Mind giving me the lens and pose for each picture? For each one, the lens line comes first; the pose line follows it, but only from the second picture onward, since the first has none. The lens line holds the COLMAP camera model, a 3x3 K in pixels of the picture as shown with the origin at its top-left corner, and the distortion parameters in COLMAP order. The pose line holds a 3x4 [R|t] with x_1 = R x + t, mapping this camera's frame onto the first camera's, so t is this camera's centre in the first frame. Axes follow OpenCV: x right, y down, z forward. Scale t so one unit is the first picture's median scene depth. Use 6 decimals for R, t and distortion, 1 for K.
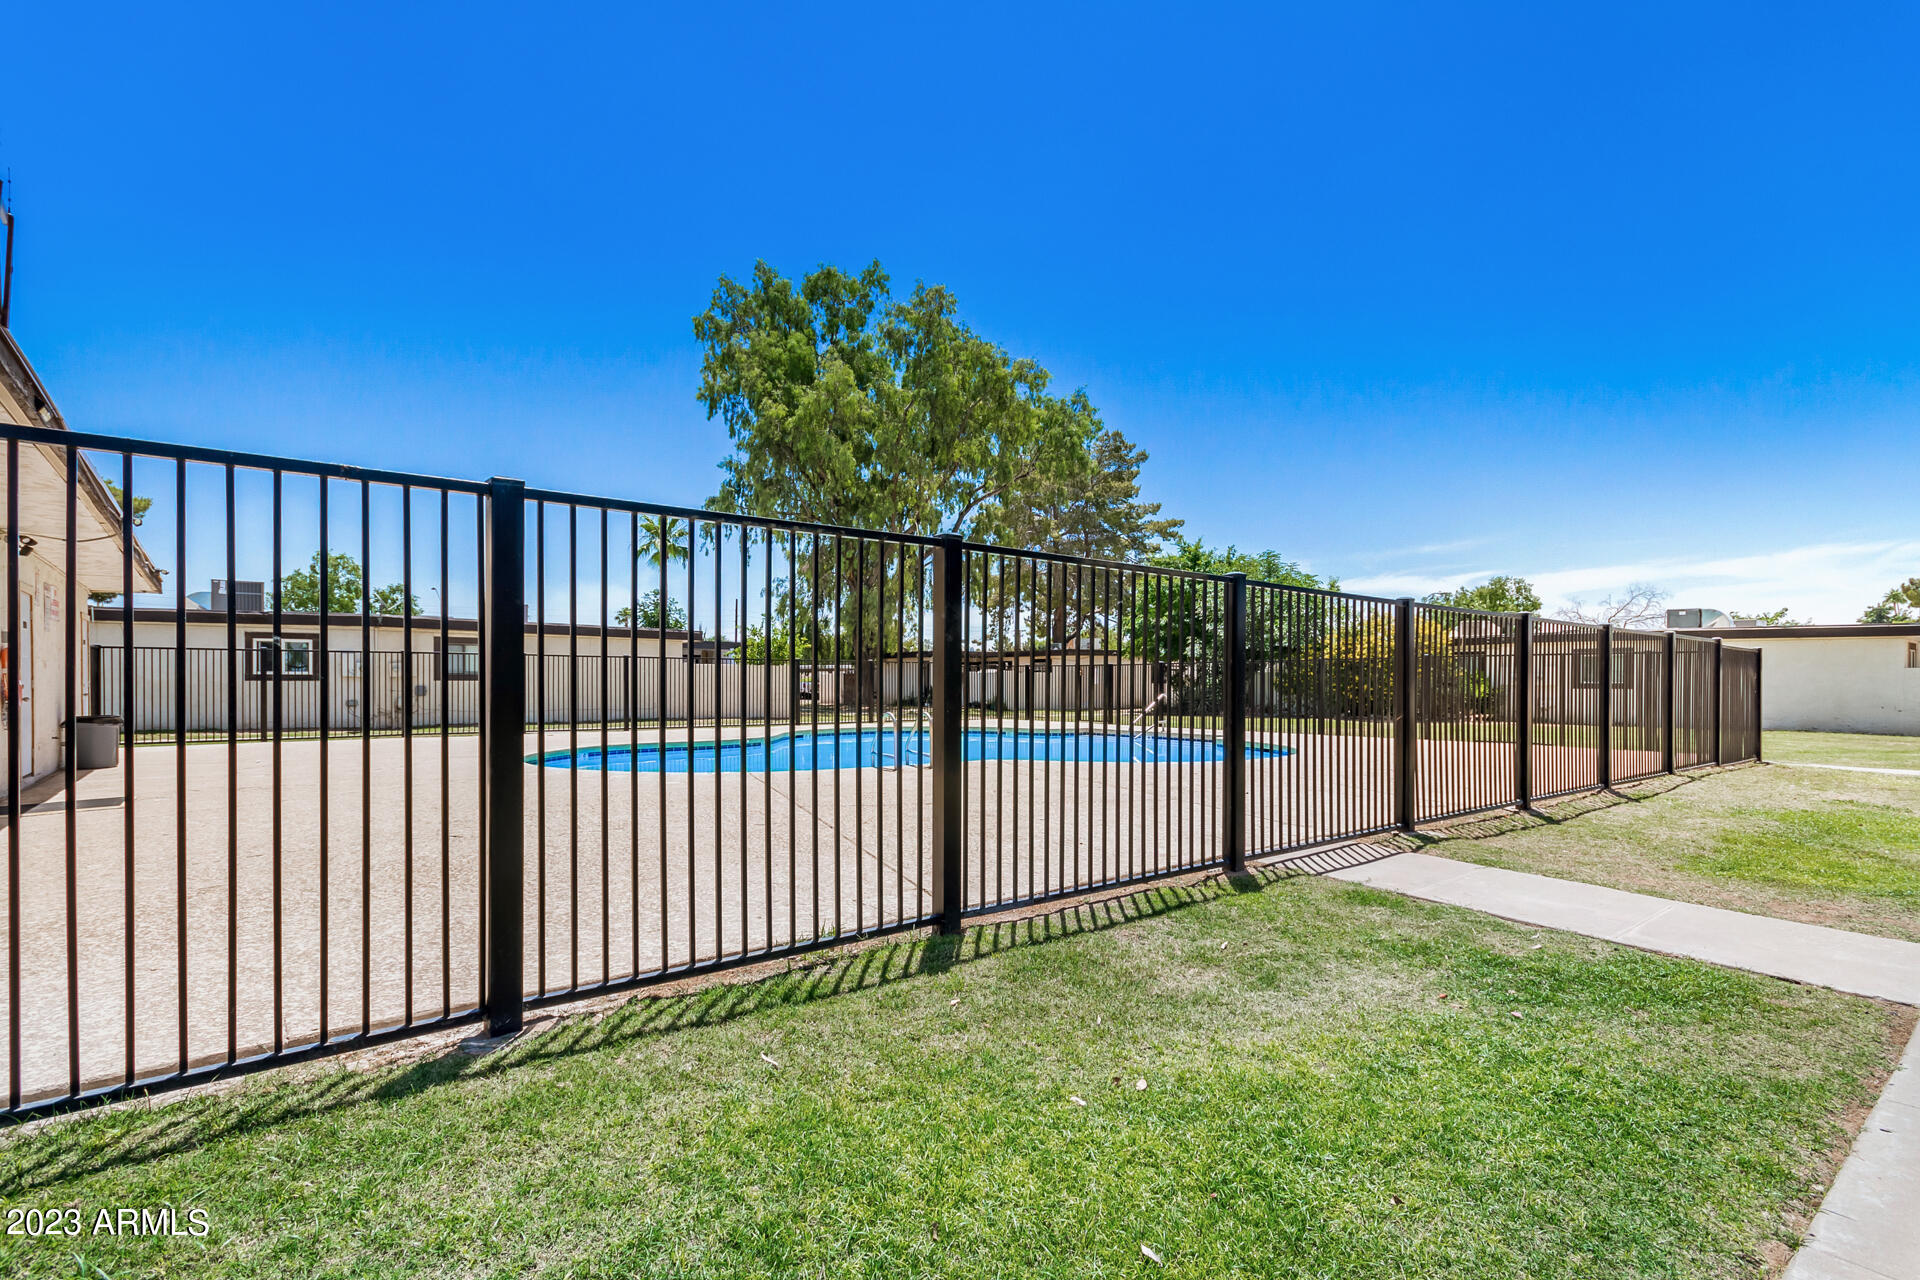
lens RADIAL K [[907.4, 0, 960.3], [0, 907.4, 655.5], [0, 0, 1]] dist [0.018838, 0.000322]
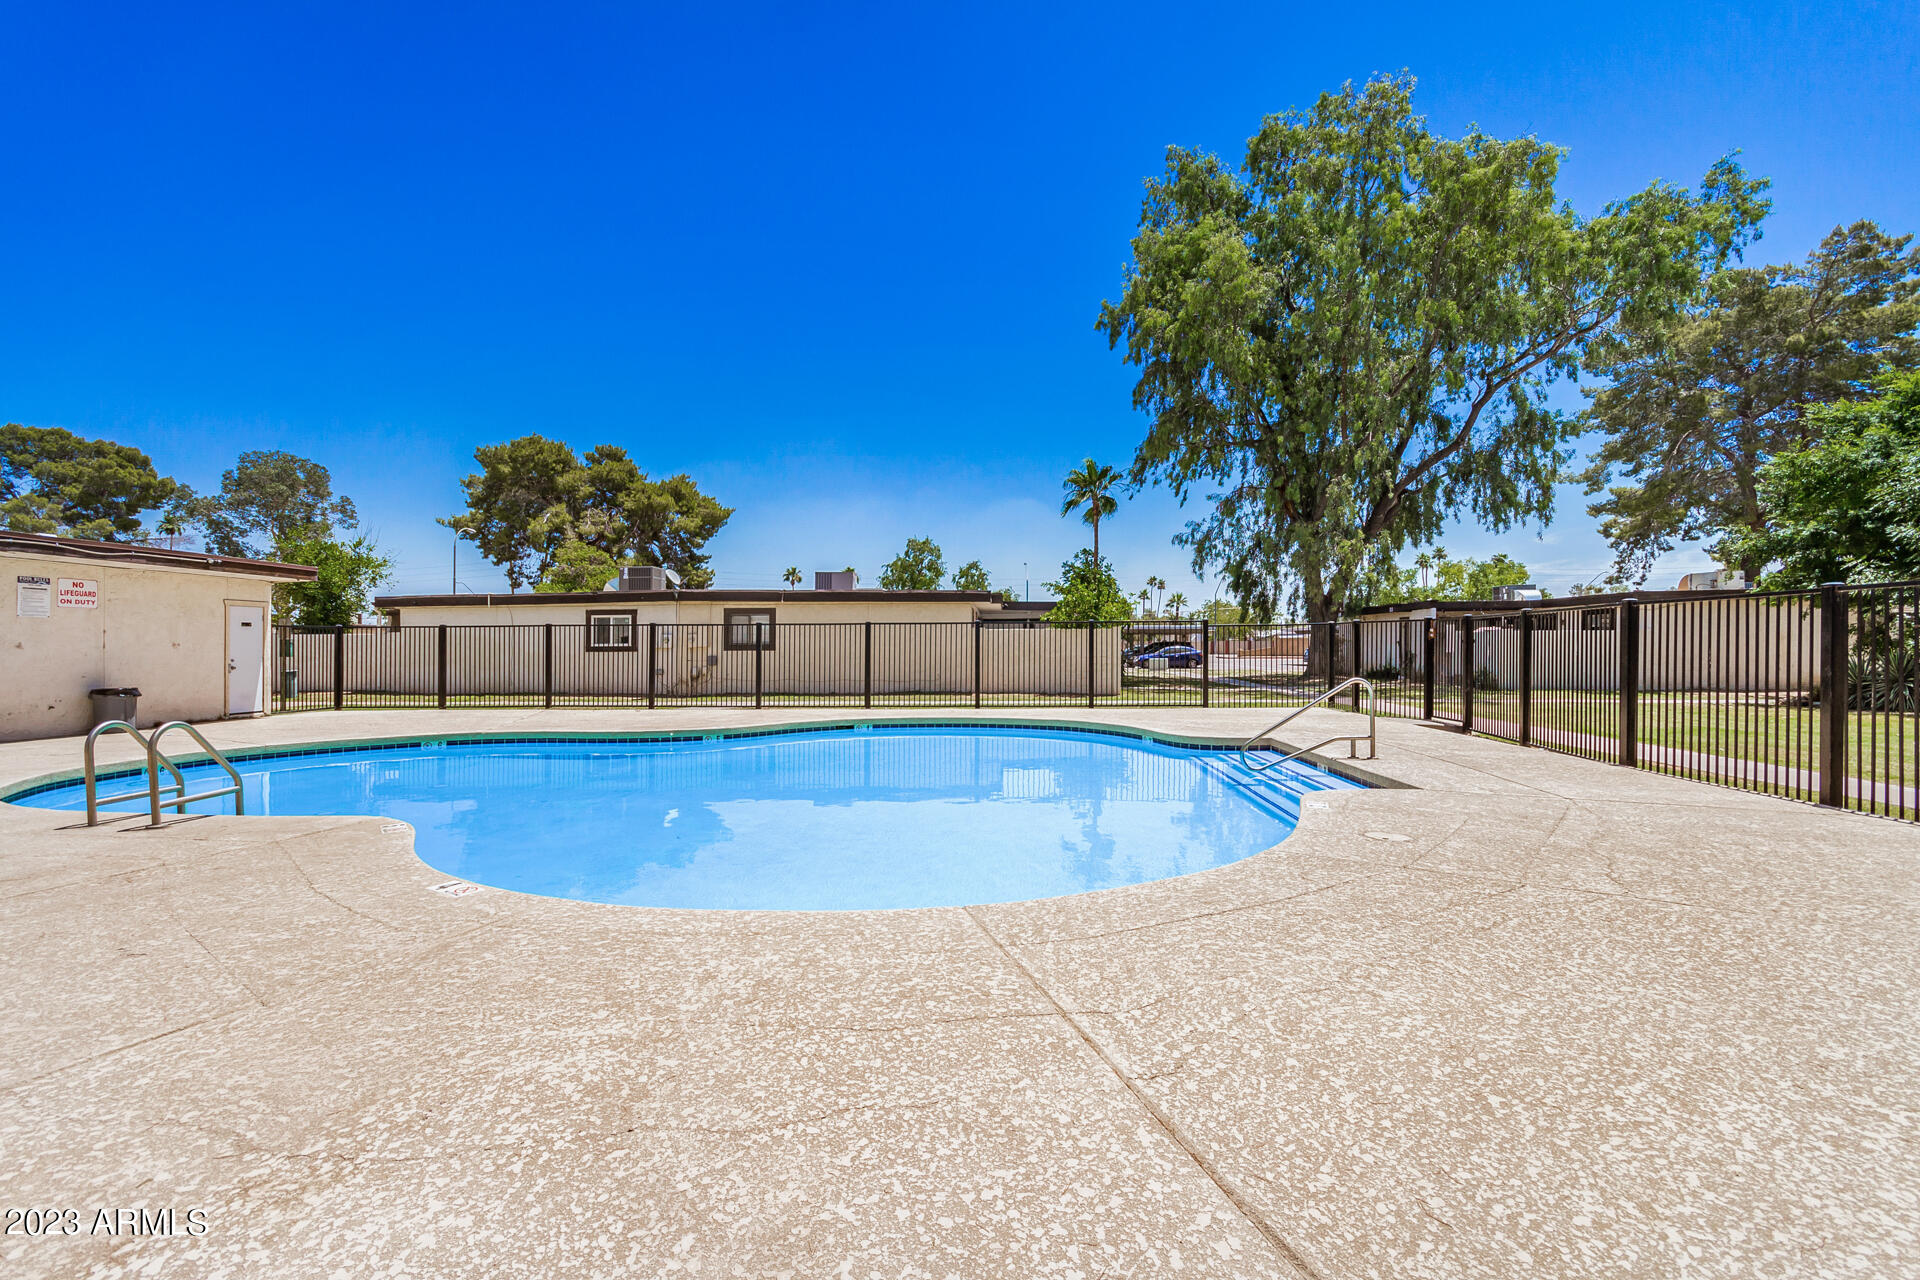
lens RADIAL K [[907.4, 0, 960.3], [0, 907.4, 655.5], [0, 0, 1]] dist [0.018838, 0.000322]
pose [[0.752429, 0.002082, -0.658670, 0.198525], [0.019171, 0.999502, 0.025059, 0.008077], [0.658395, -0.031483, 0.752014, 0.253079]]
